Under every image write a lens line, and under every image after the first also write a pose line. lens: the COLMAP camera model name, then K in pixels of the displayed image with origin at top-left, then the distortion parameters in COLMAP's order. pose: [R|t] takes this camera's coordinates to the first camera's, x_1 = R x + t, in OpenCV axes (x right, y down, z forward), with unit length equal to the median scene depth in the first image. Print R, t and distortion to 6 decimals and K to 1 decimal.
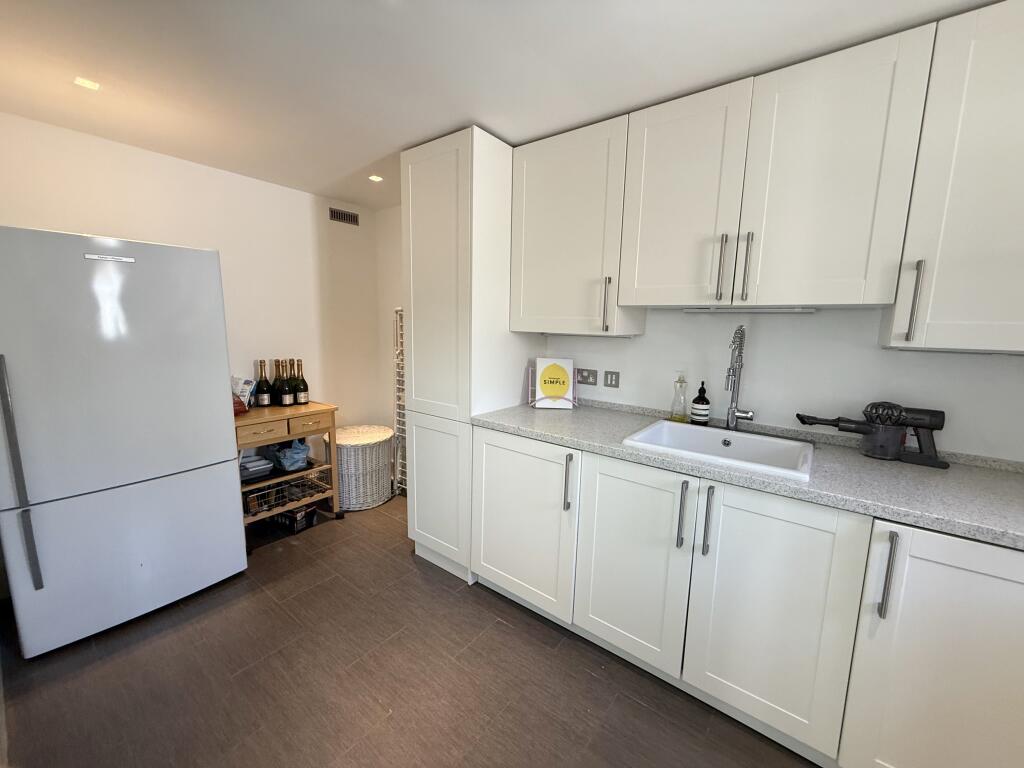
lens RADIAL K [[407.8, 0, 511.7], [0, 407.8, 382.3], [0, 0, 1]] dist [0.001237, 0.000414]
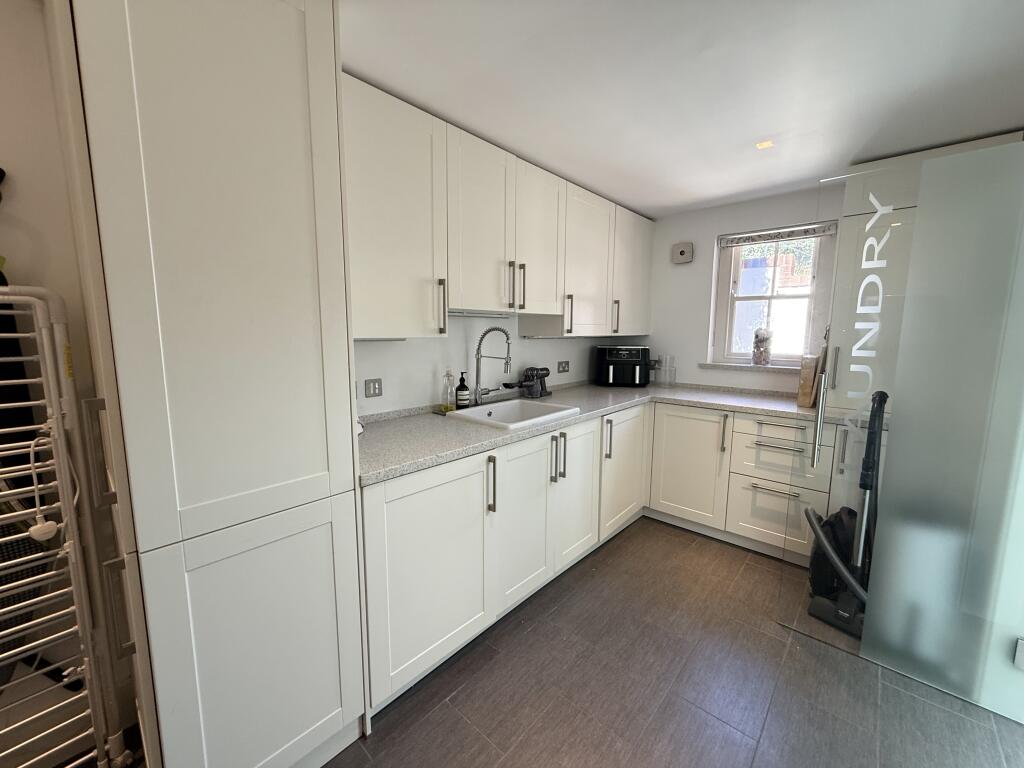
lens RADIAL K [[407.8, 0, 511.5], [0, 407.8, 384.0], [0, 0, 1]] dist [0.001237, 0.000414]
pose [[0.080115, -0.152692, 0.985021, -0.842086], [0.139649, 0.980171, 0.140582, -0.137980], [-0.986955, 0.126294, 0.099850, 0.852668]]
